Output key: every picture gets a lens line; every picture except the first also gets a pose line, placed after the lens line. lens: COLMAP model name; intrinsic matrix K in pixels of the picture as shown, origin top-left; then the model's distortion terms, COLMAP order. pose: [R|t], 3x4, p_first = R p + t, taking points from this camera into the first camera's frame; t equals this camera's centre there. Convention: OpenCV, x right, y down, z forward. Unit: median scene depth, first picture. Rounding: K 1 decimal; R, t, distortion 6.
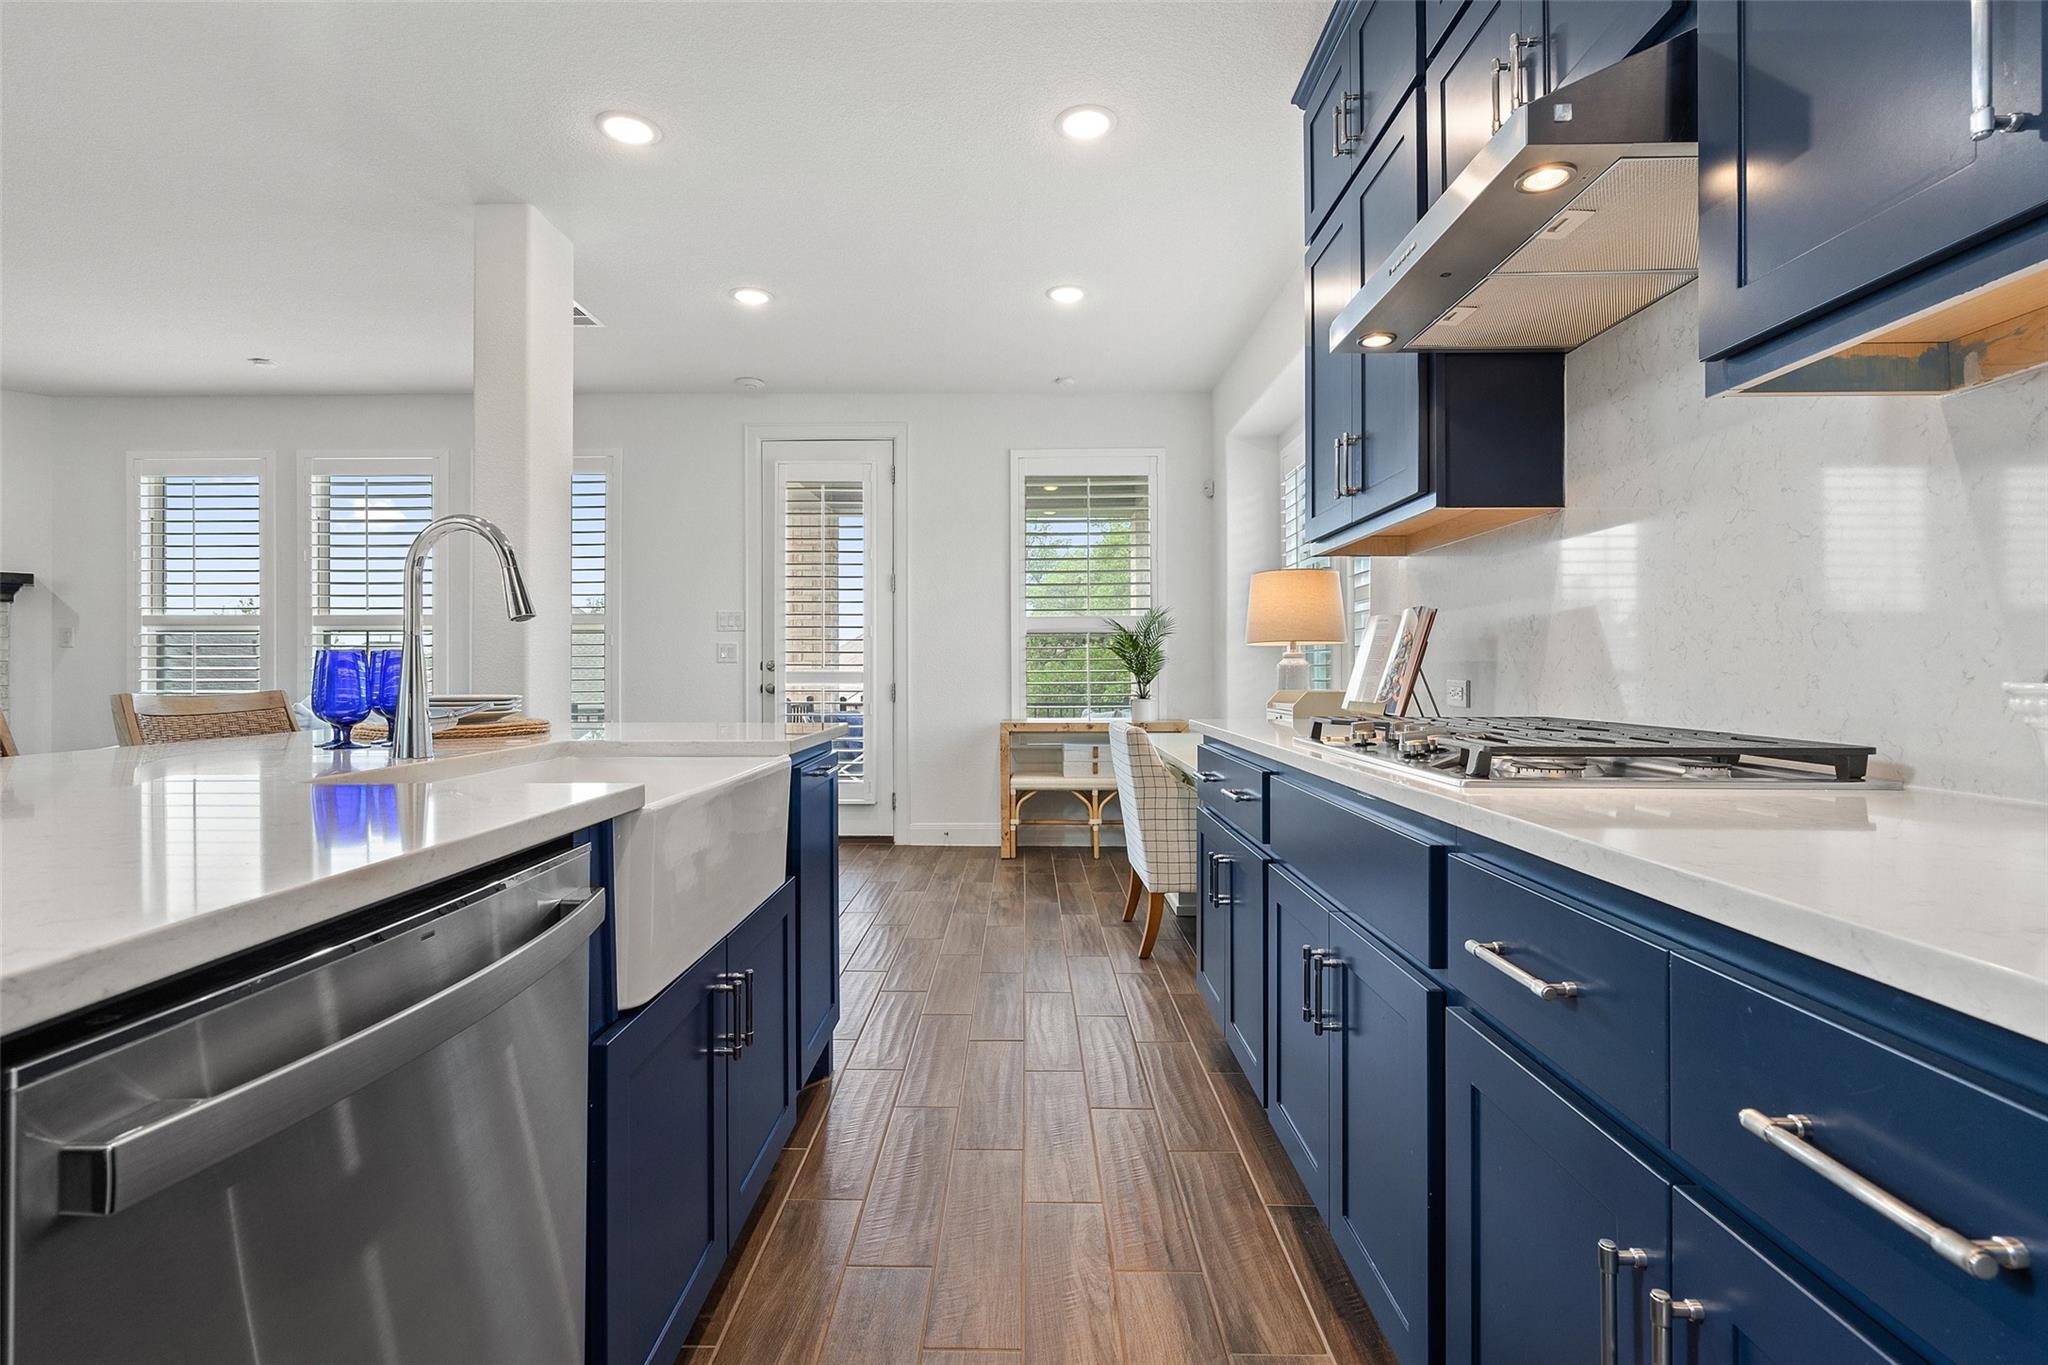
lens RADIAL K [[939.2, 0, 1015.5], [0, 939.2, 664.7], [0, 0, 1]] dist [-0.001726, 0.001717]
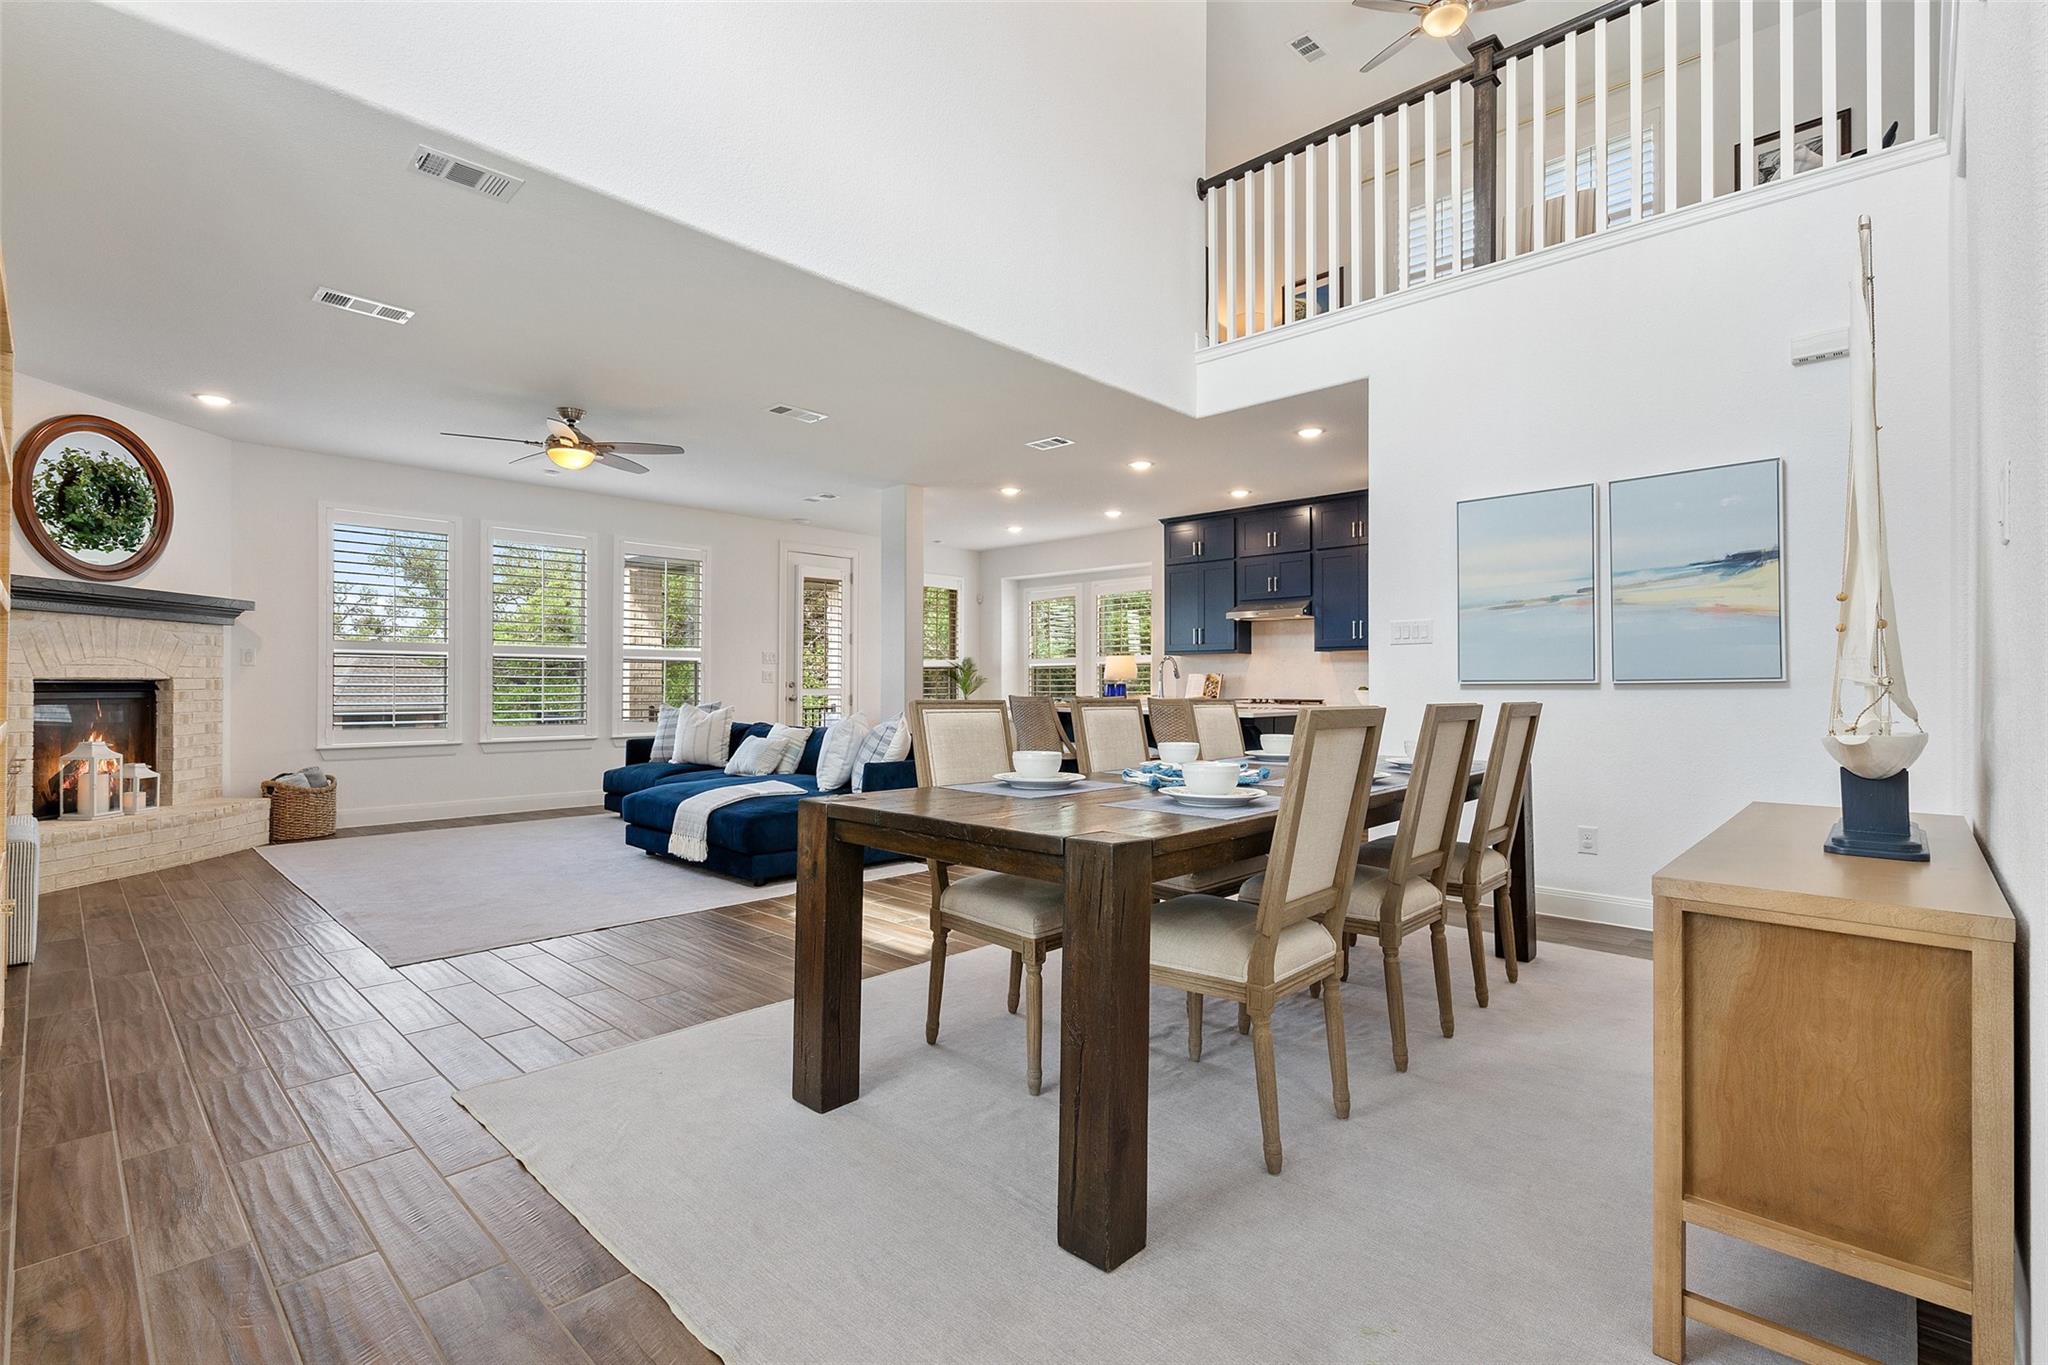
lens RADIAL K [[939.2, 0, 1010.8], [0, 939.2, 676.0], [0, 0, 1]] dist [-0.001726, 0.001717]
pose [[0.679344, 0.011027, 0.733737, -1.262120], [-0.007769, 0.999939, -0.007835, -0.004448], [-0.733779, -0.000378, 0.679388, -0.447524]]
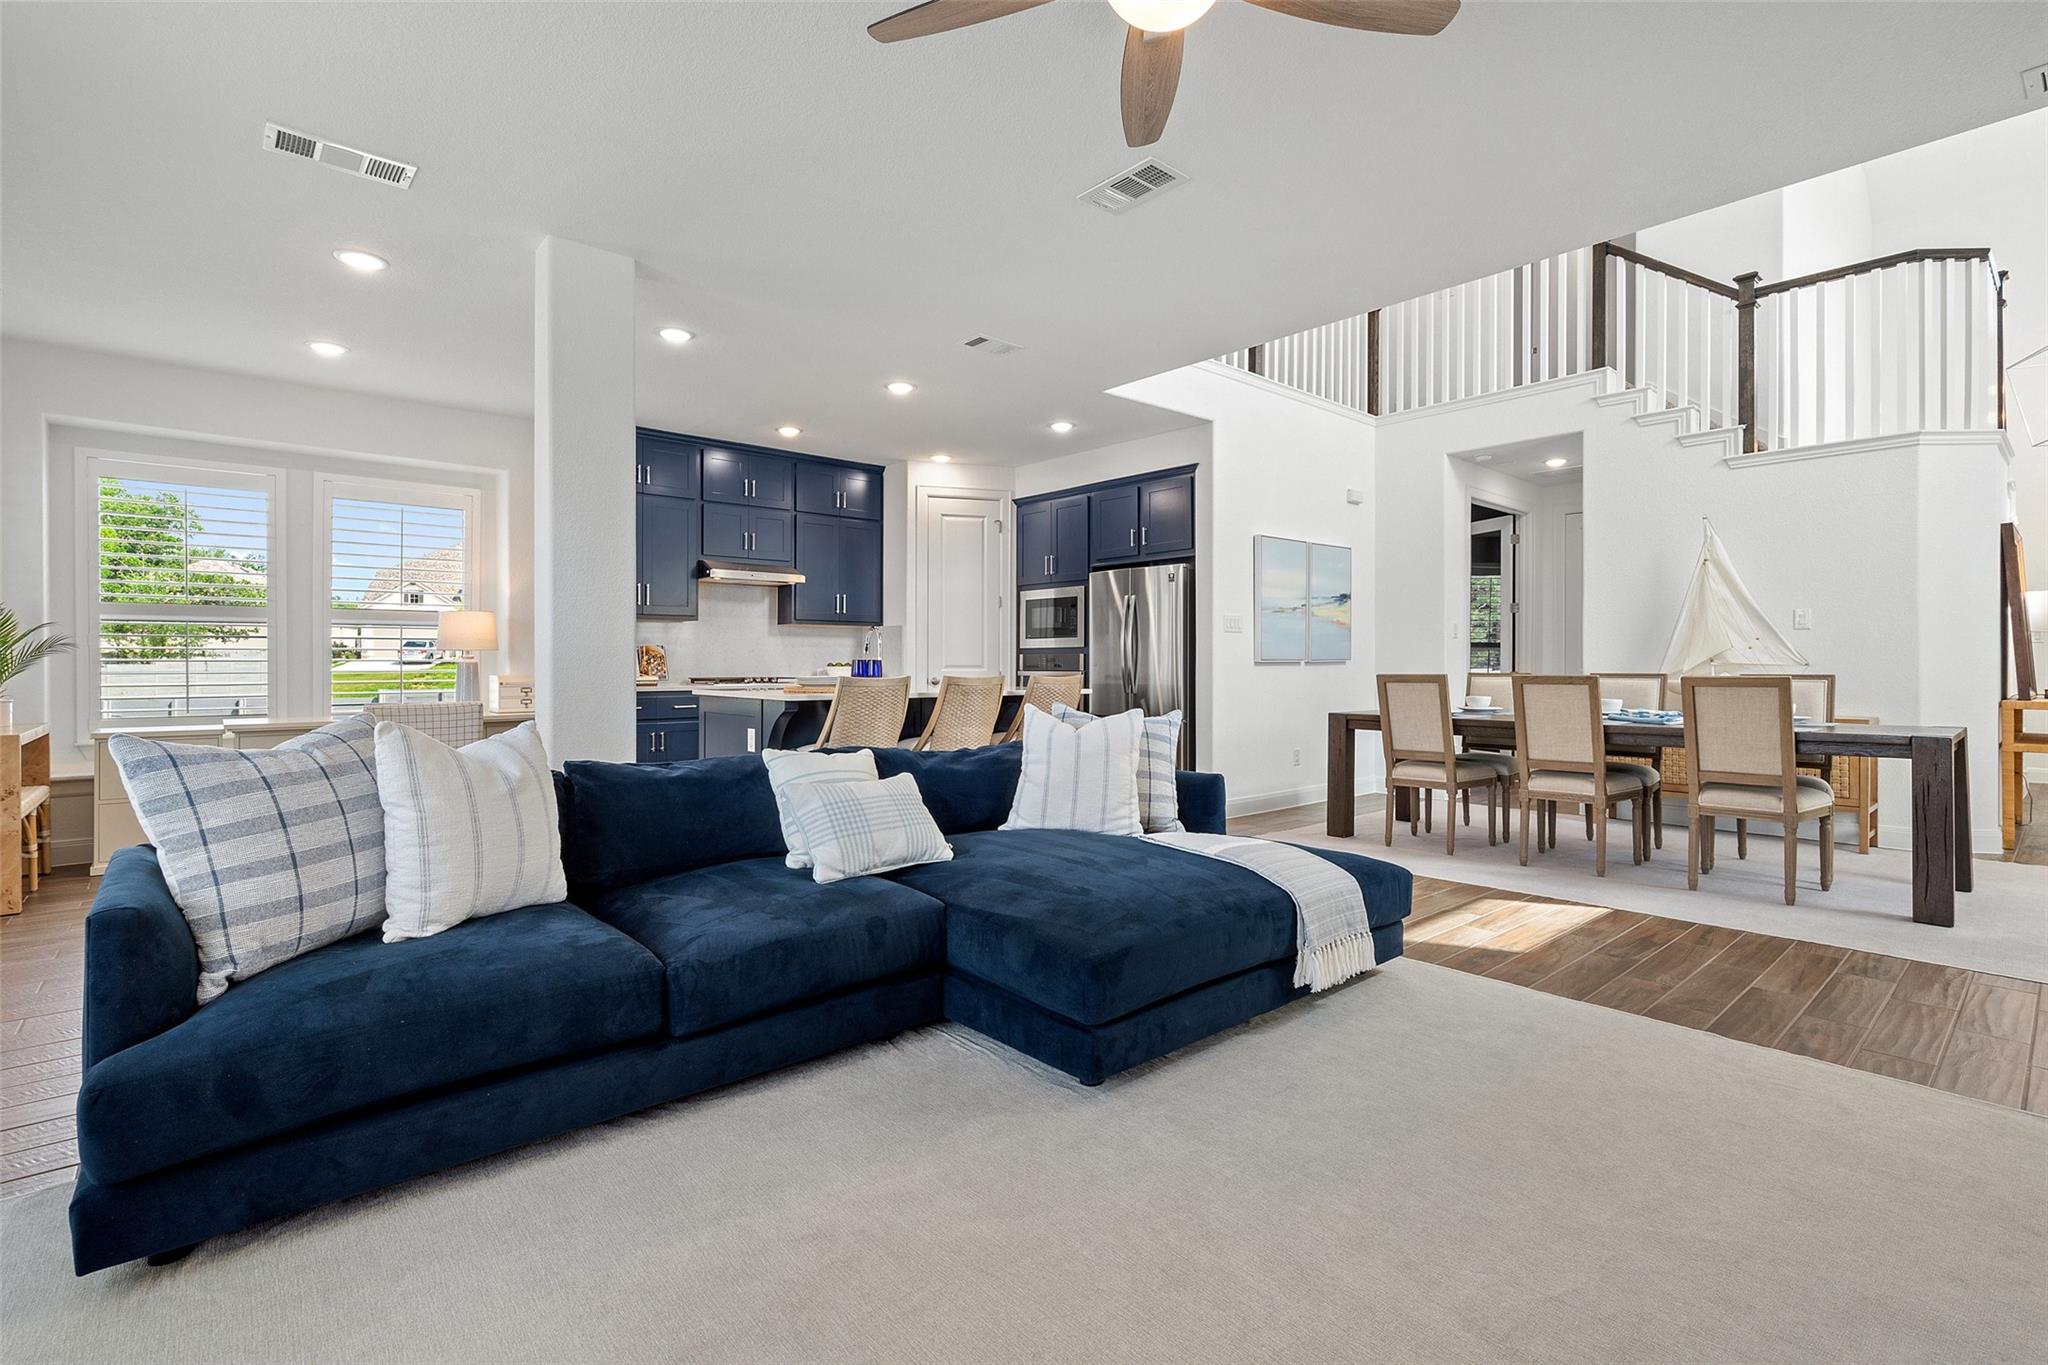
lens RADIAL K [[939.2, 0, 1012.5], [0, 939.2, 664.8], [0, 0, 1]] dist [-0.001726, 0.001717]
pose [[-0.674413, -0.001777, 0.738352, -1.055768], [-0.005826, 0.999979, -0.002915, 0.002323], [-0.738331, -0.006267, -0.674409, 0.869521]]
